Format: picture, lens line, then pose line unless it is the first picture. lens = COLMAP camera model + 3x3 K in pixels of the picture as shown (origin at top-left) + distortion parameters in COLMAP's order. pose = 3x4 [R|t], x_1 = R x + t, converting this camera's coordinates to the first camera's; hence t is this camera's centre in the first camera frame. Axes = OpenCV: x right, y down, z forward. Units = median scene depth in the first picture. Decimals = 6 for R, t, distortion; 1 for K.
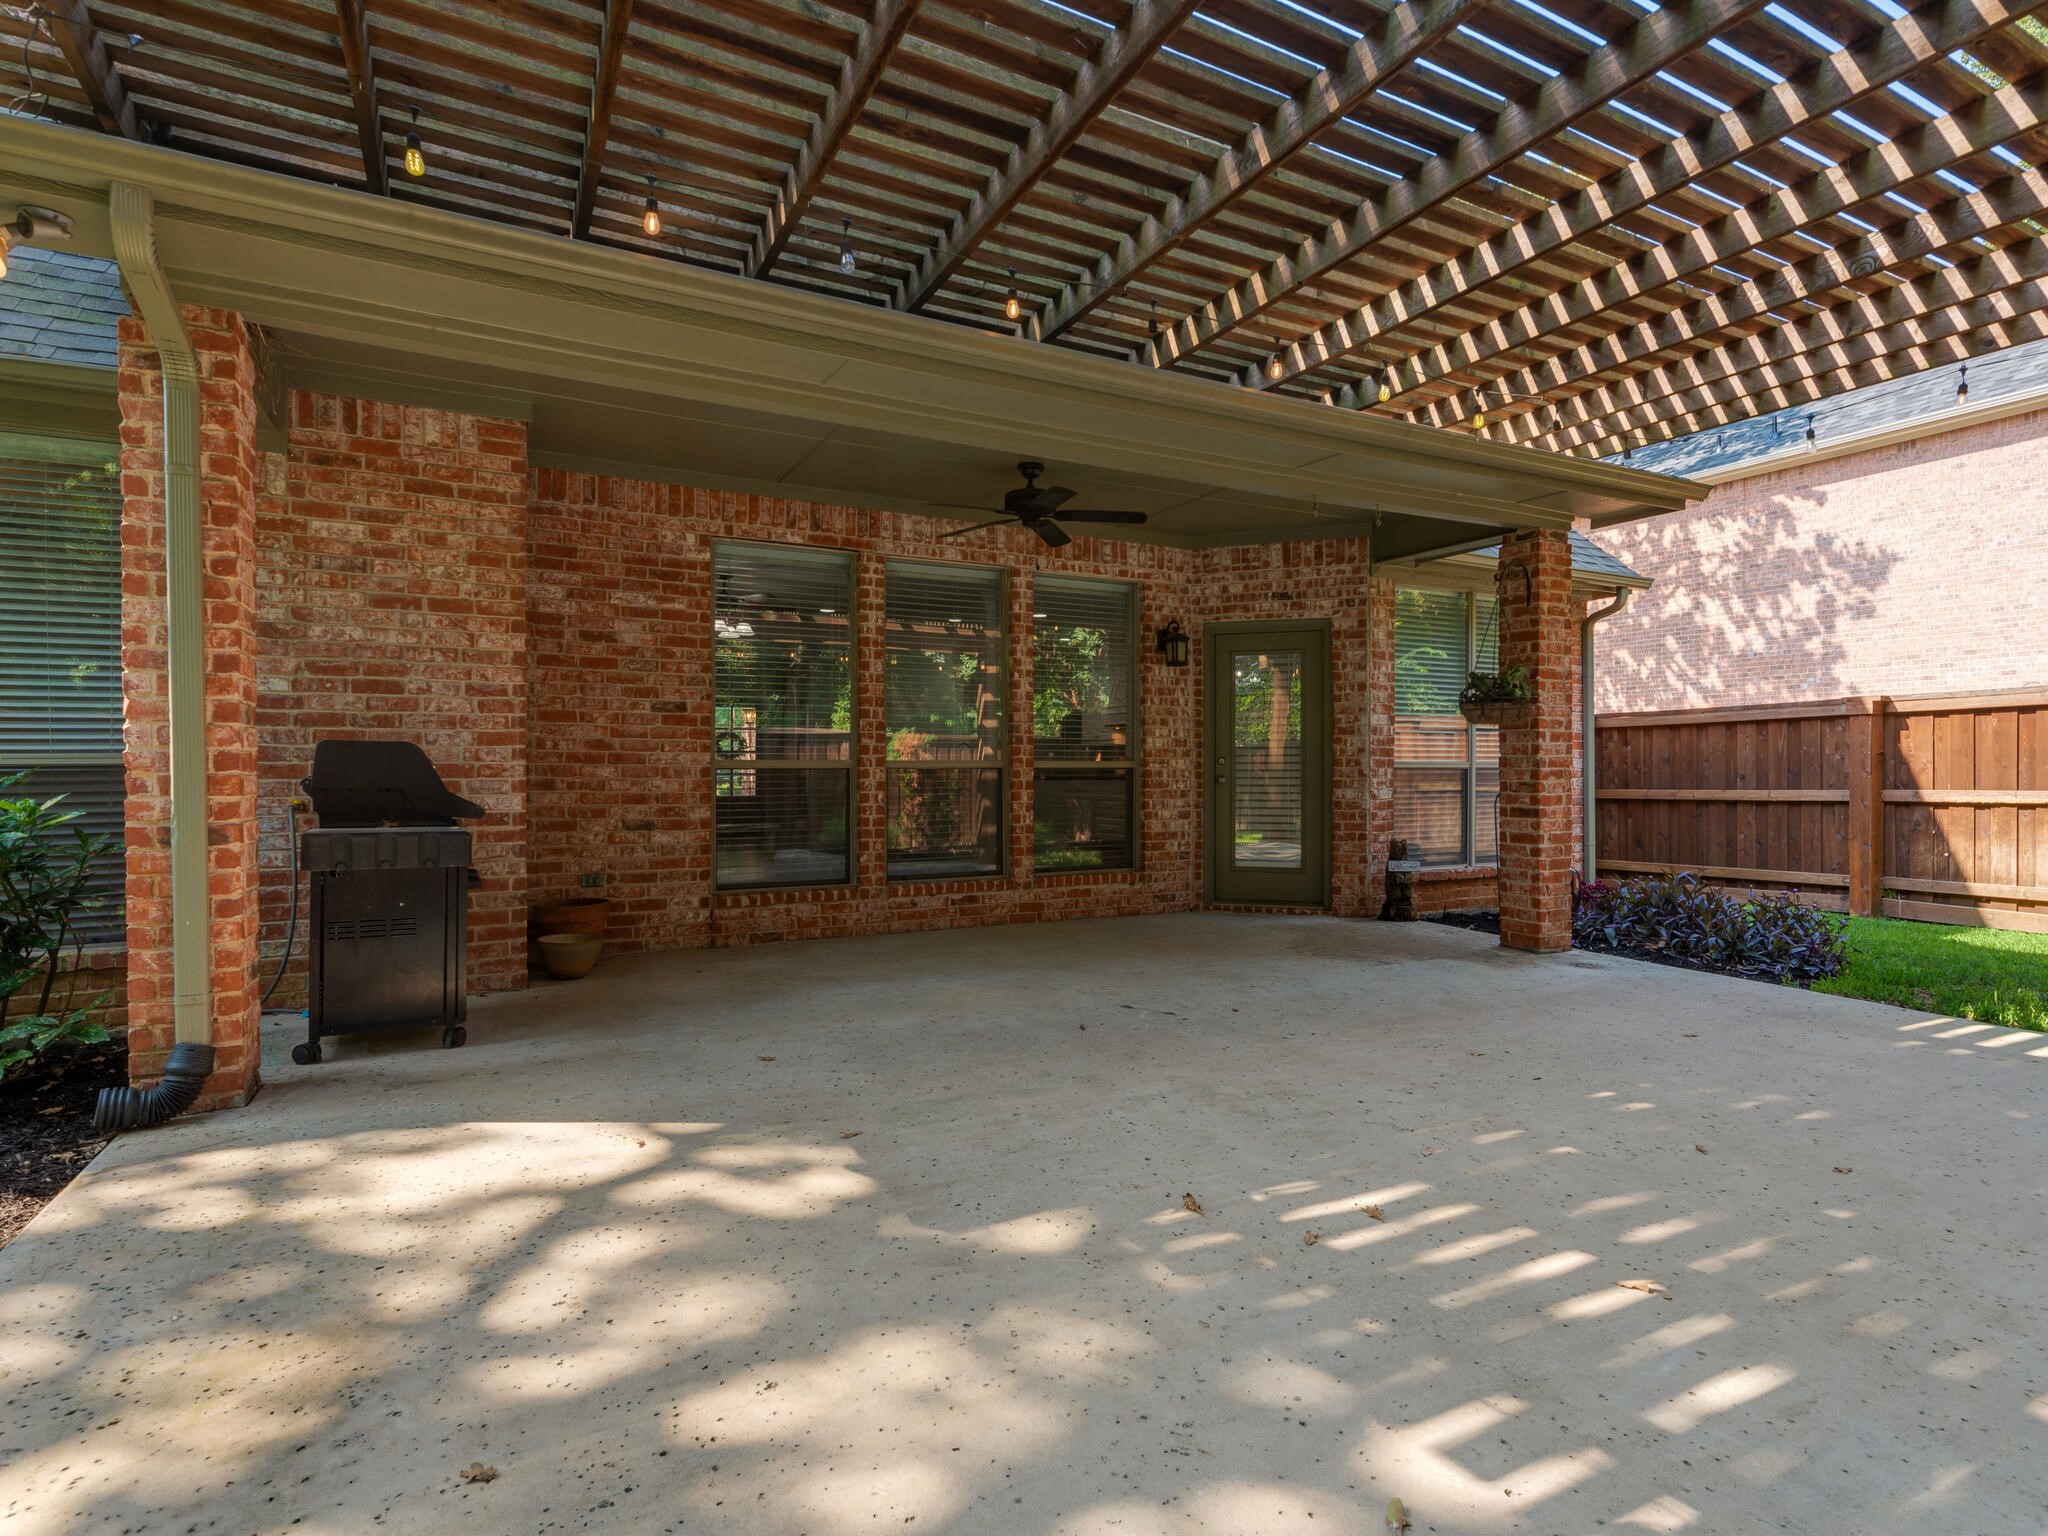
lens RADIAL K [[1047.1, 0, 1033.0], [0, 1047.1, 784.1], [0, 0, 1]] dist [0.003533, -0.002512]
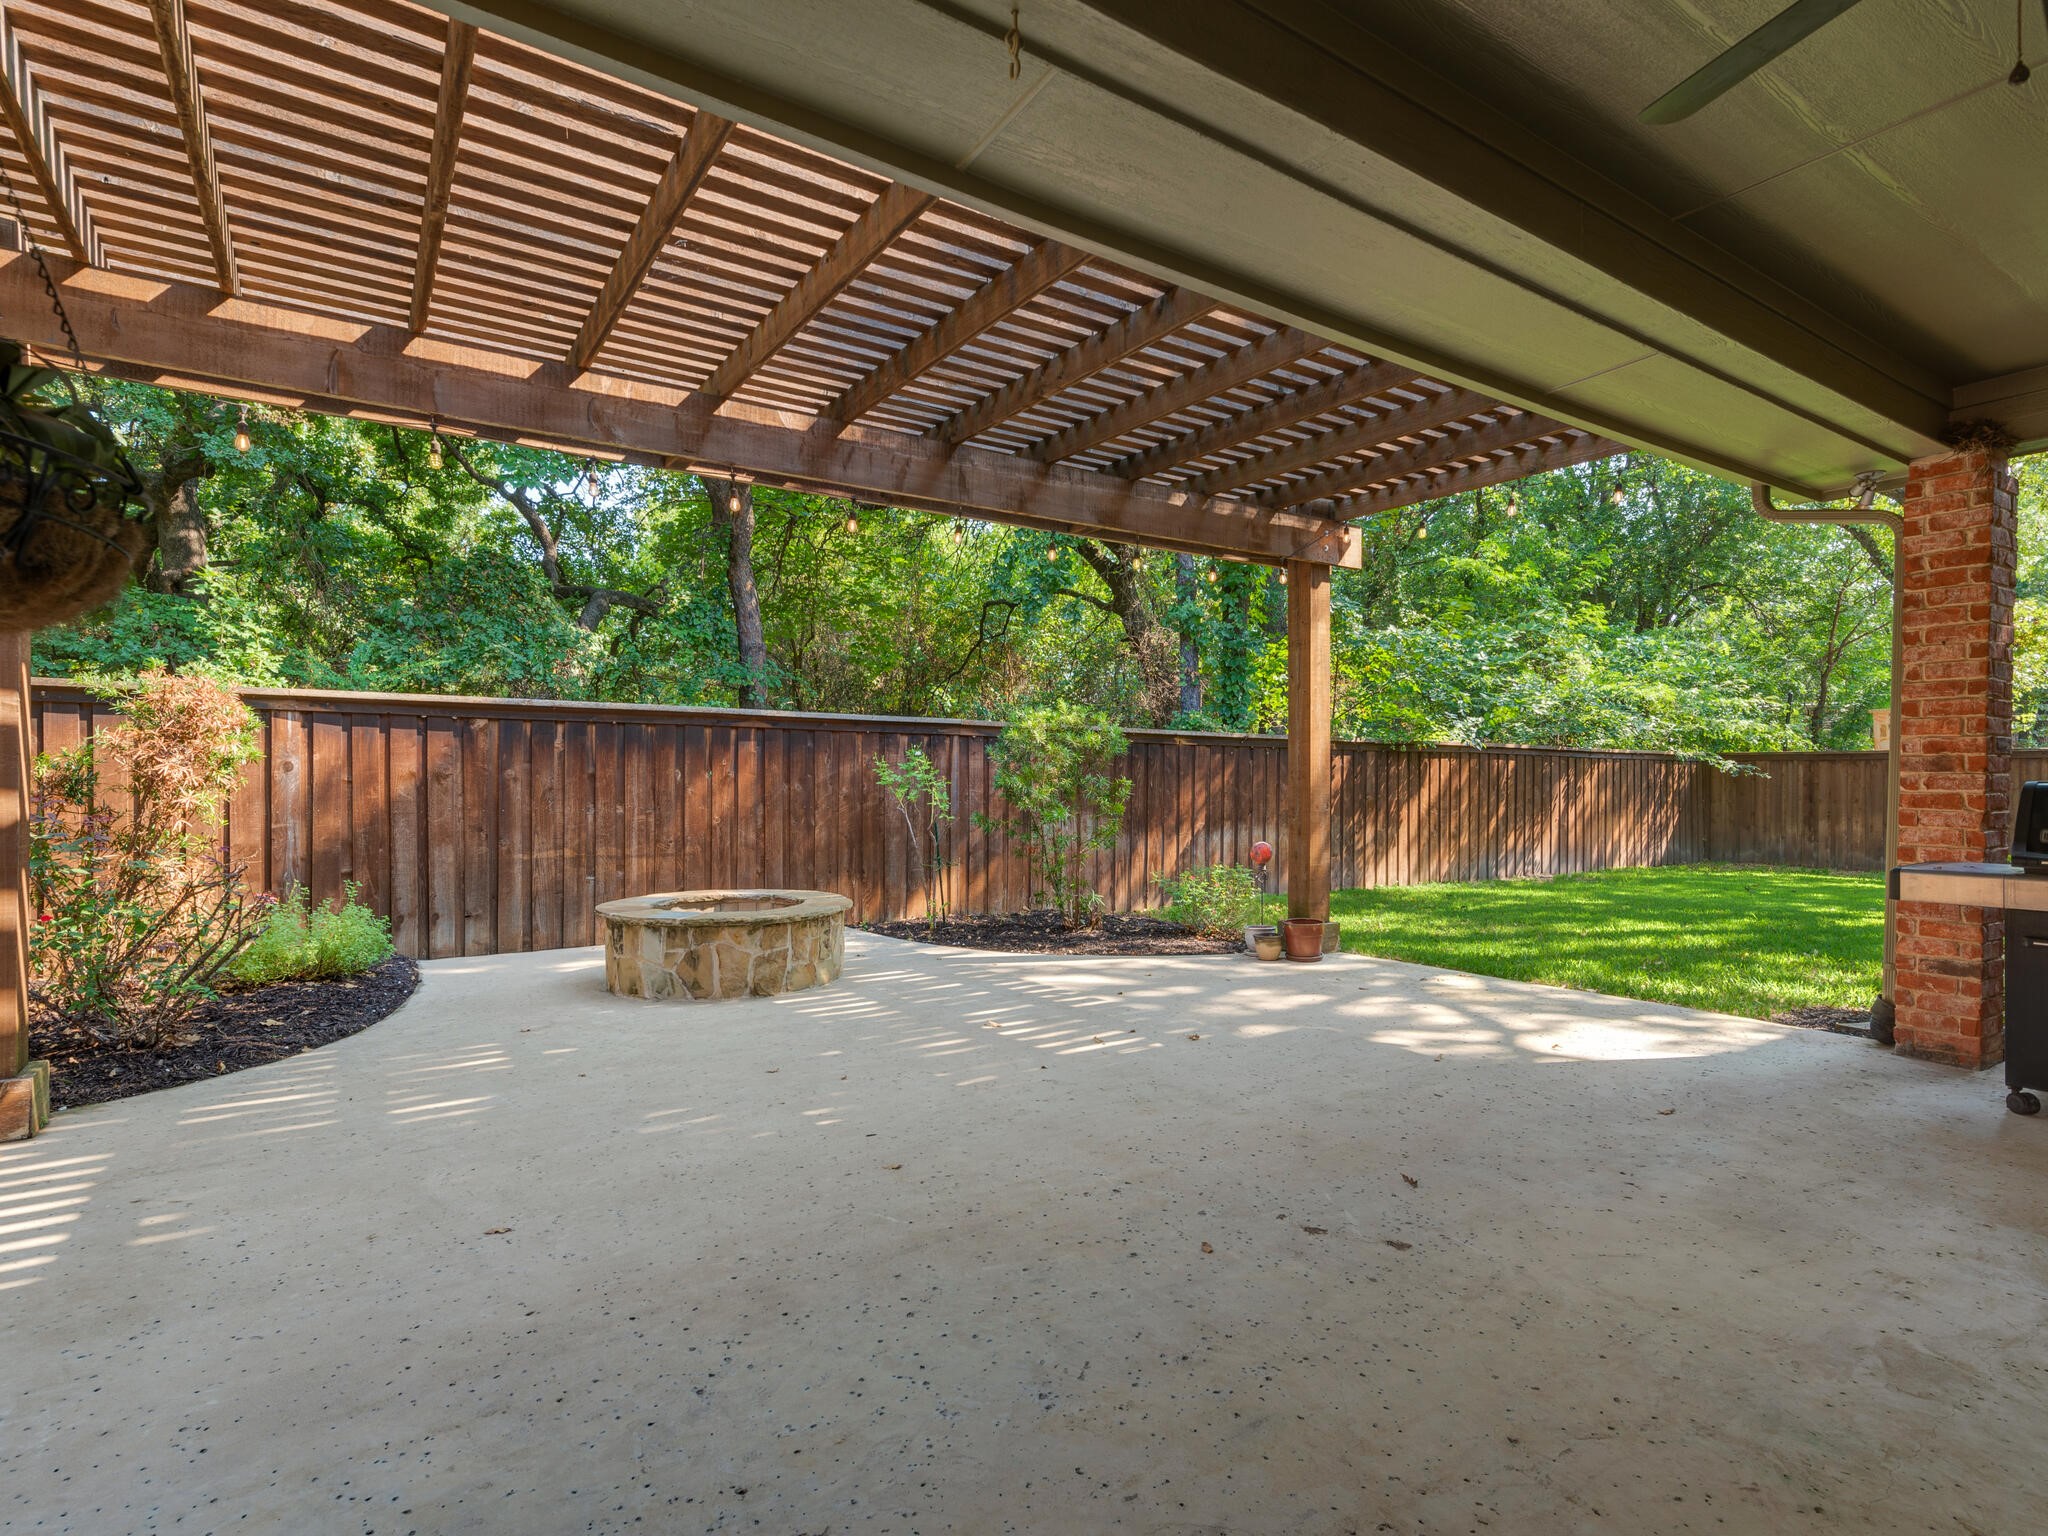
lens RADIAL K [[1047.1, 0, 1021.9], [0, 1047.1, 770.7], [0, 0, 1]] dist [0.003533, -0.002512]
pose [[-0.995333, -0.010408, -0.095937, 0.488937], [-0.010654, 0.999941, 0.002044, -0.054501], [0.095910, 0.003057, -0.995385, 2.167432]]
